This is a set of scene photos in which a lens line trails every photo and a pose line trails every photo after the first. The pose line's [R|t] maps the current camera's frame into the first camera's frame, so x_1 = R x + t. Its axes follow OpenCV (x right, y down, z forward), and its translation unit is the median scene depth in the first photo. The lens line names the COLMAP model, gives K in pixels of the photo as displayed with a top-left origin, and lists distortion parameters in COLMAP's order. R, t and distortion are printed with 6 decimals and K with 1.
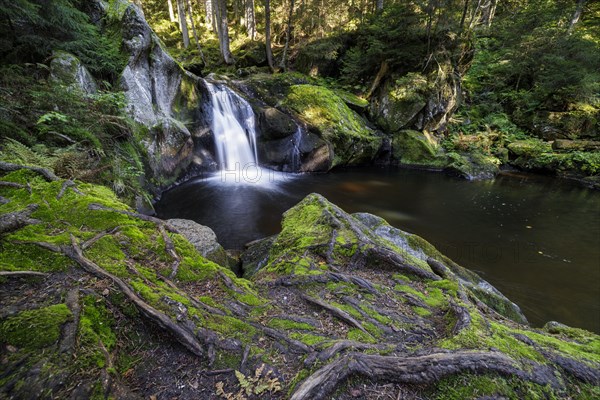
lens RADIAL K [[261.2, 0, 300.0], [0, 261.2, 201.9], [0, 0, 1]] dist [0.003755, -0.000724]
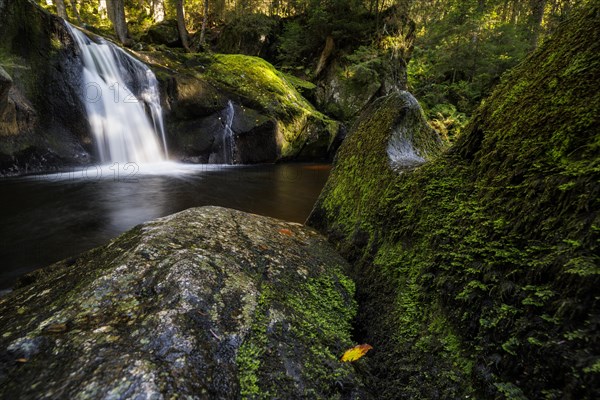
lens RADIAL K [[261.2, 0, 303.4], [0, 261.2, 198.7], [0, 0, 1]] dist [0.003755, -0.000724]
pose [[0.960993, -0.065716, 0.268652, -0.018592], [0.098091, 0.989200, -0.108910, 0.063151], [-0.258593, 0.131014, 0.957060, 0.294062]]
